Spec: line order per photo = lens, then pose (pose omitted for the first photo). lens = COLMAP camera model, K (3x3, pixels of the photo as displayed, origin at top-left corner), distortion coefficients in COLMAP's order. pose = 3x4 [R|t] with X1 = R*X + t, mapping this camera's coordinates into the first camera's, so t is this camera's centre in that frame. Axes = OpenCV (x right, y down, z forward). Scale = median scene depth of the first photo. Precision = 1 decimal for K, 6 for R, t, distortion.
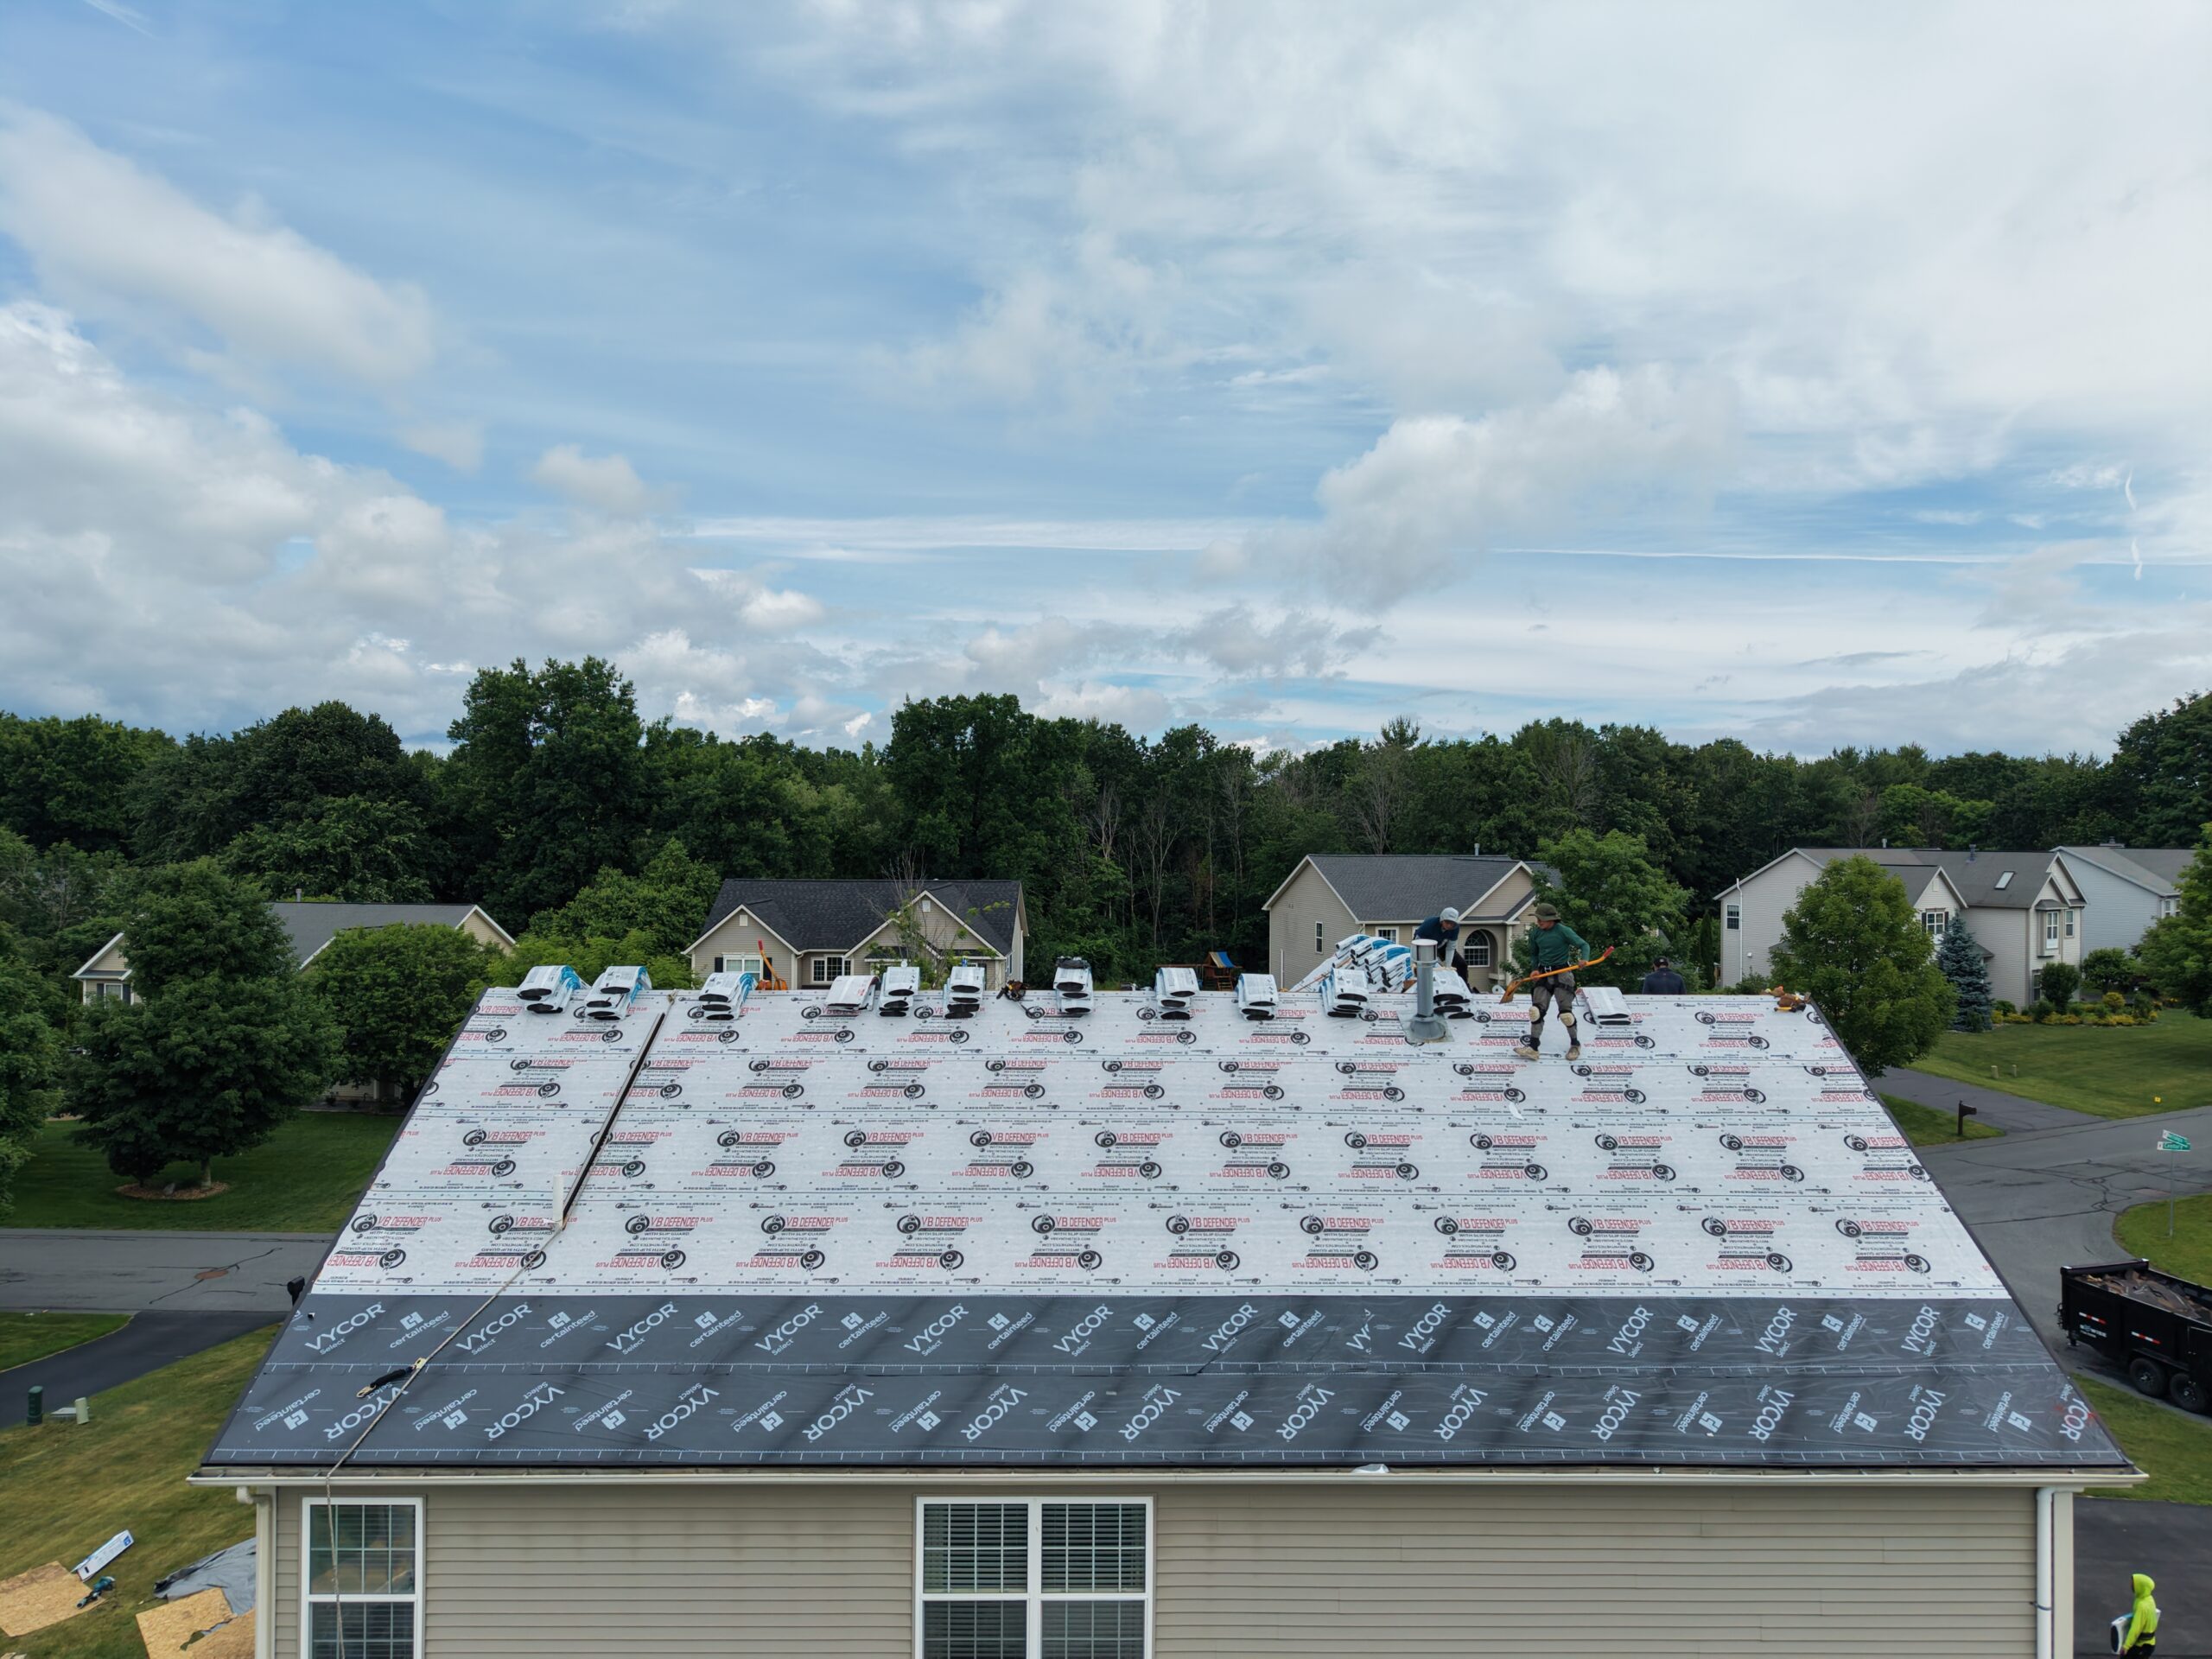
lens RADIAL K [[1479.4, 0, 1097.7], [0, 1479.4, 834.0], [0, 0, 1]] dist [0.027728, -0.025348]
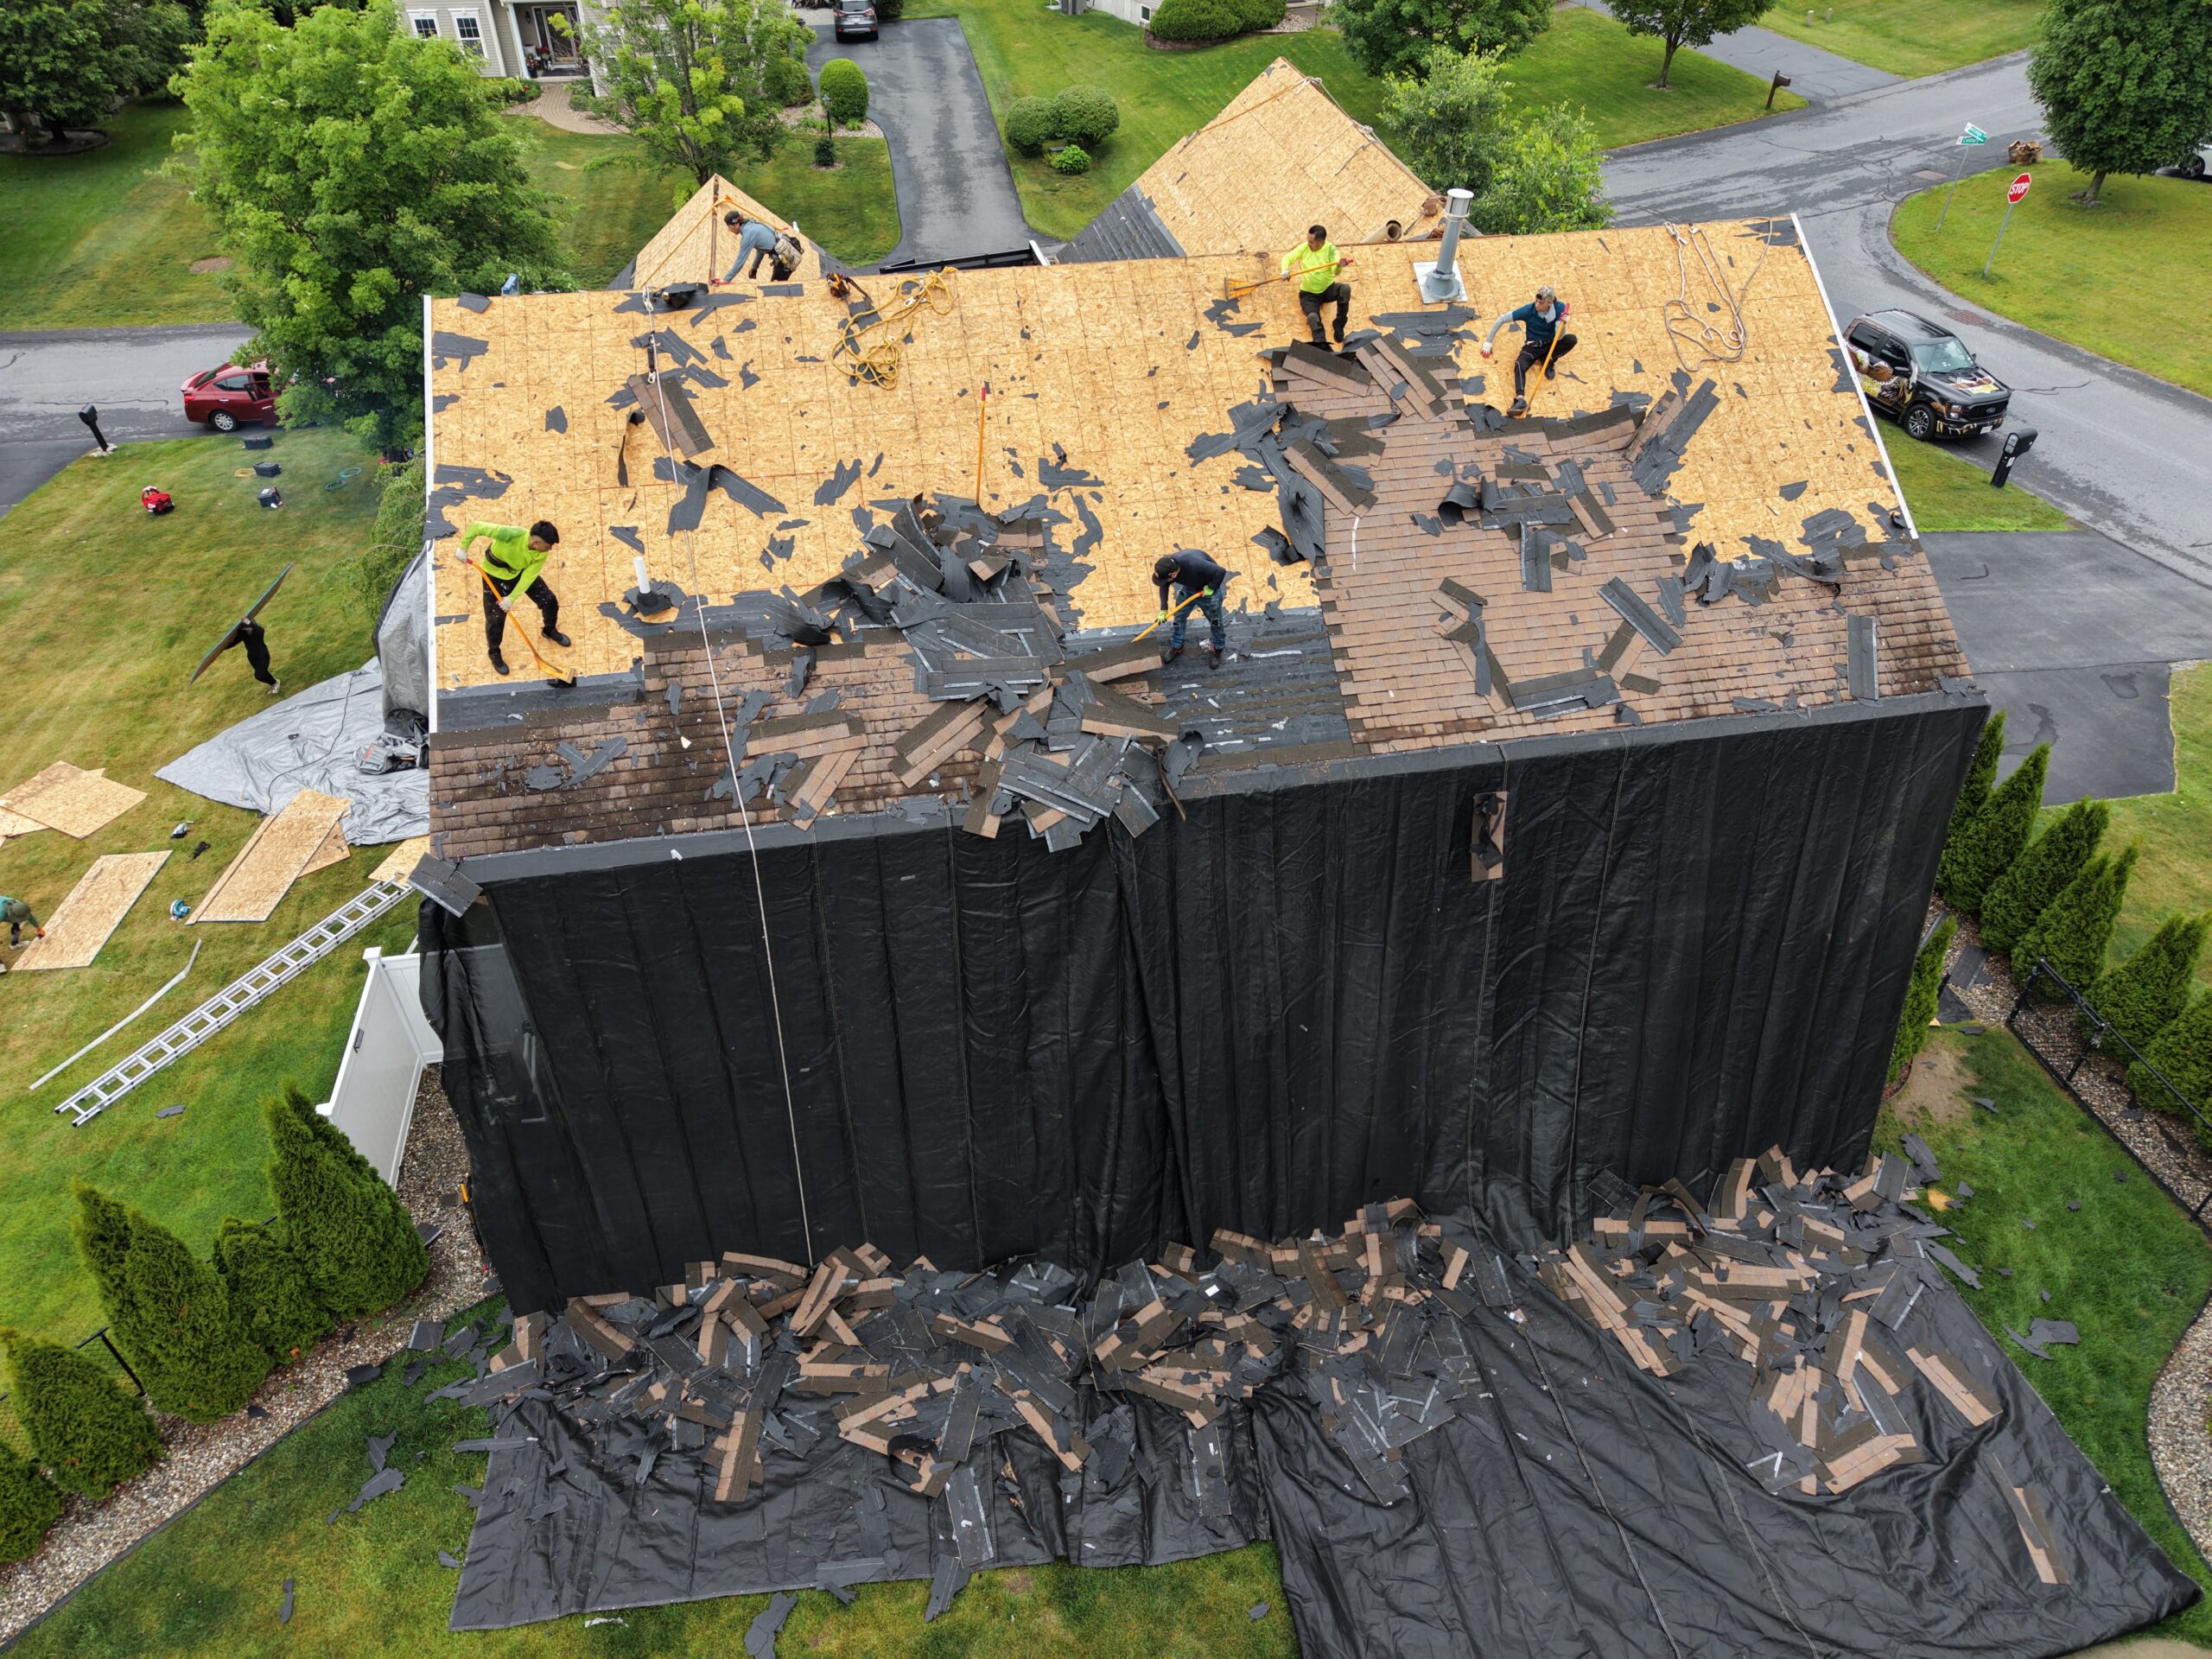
lens RADIAL K [[1479.4, 0, 1102.5], [0, 1479.4, 826.4], [0, 0, 1]] dist [0.027728, -0.025348]
pose [[0.984776, -0.115752, 0.129683, -0.028676], [0.007131, 0.772318, 0.635196, -0.038240], [-0.173682, -0.624601, 0.761385, 0.008455]]
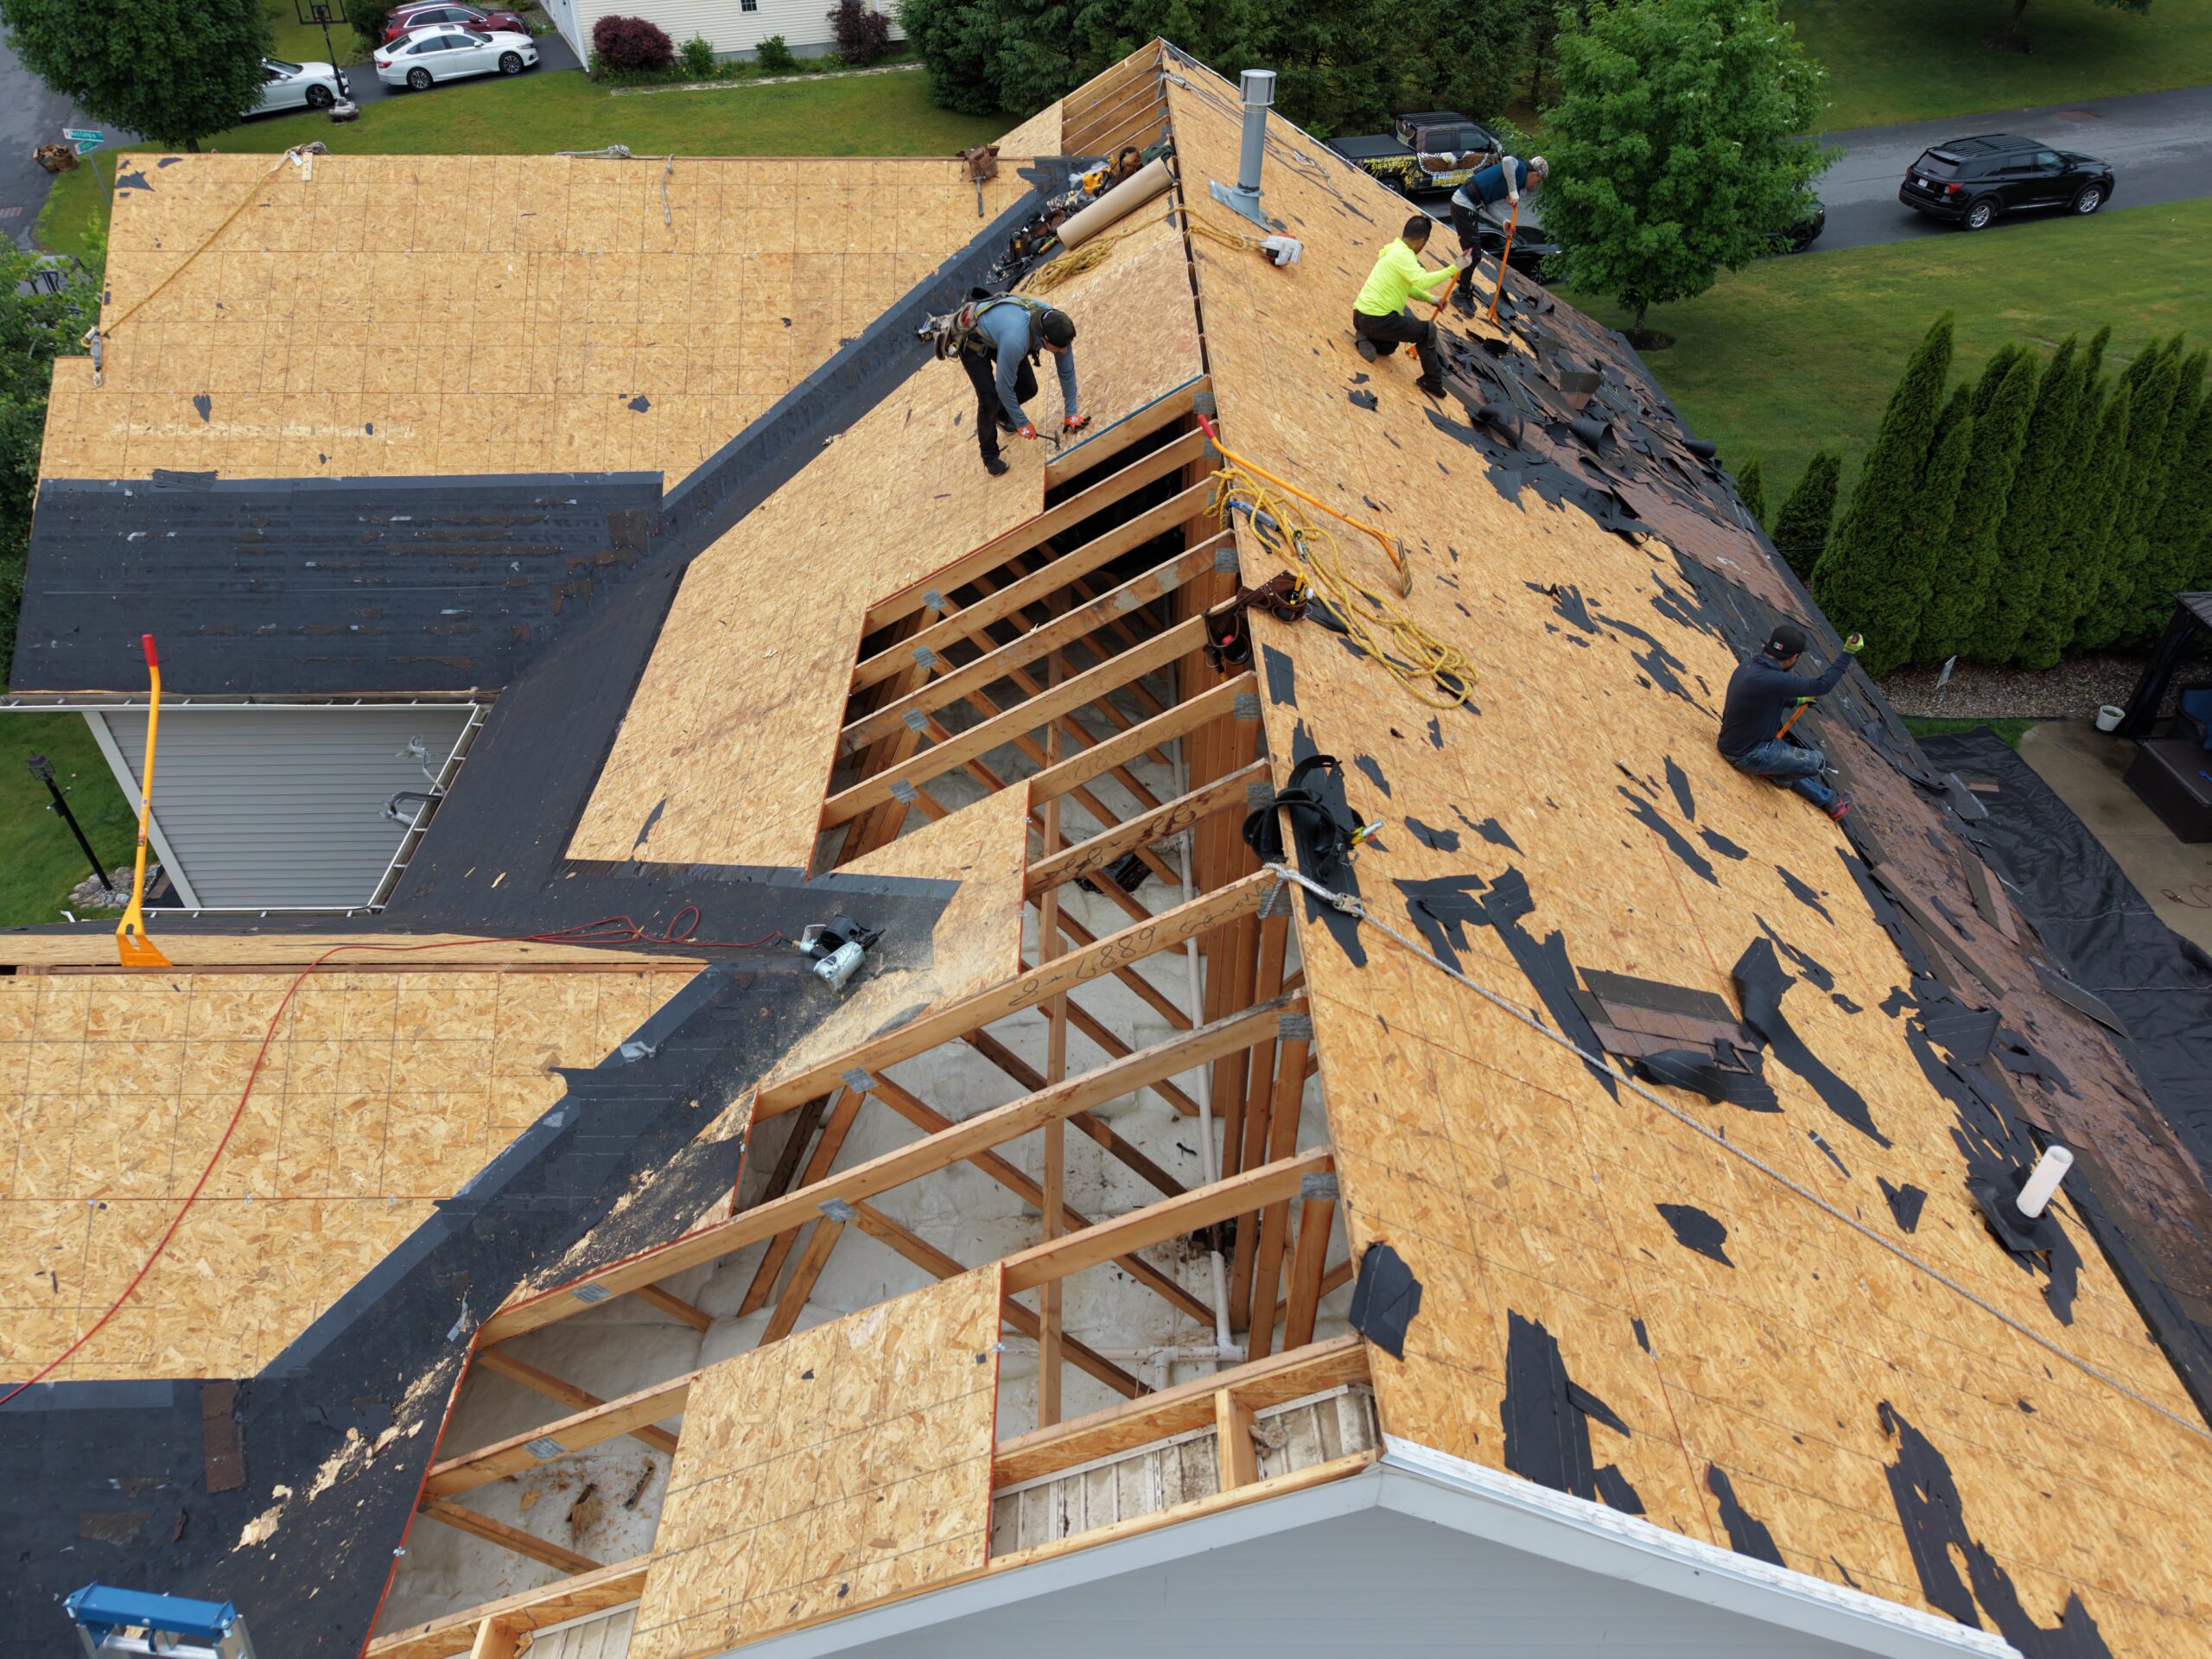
lens RADIAL K [[1479.4, 0, 1104.2], [0, 1479.4, 822.1], [0, 0, 1]] dist [0.027728, -0.025348]
pose [[0.003232, -0.642101, 0.766614, -0.092969], [0.010354, 0.766598, 0.642044, -0.017589], [-0.999941, 0.005862, 0.009126, 0.188787]]
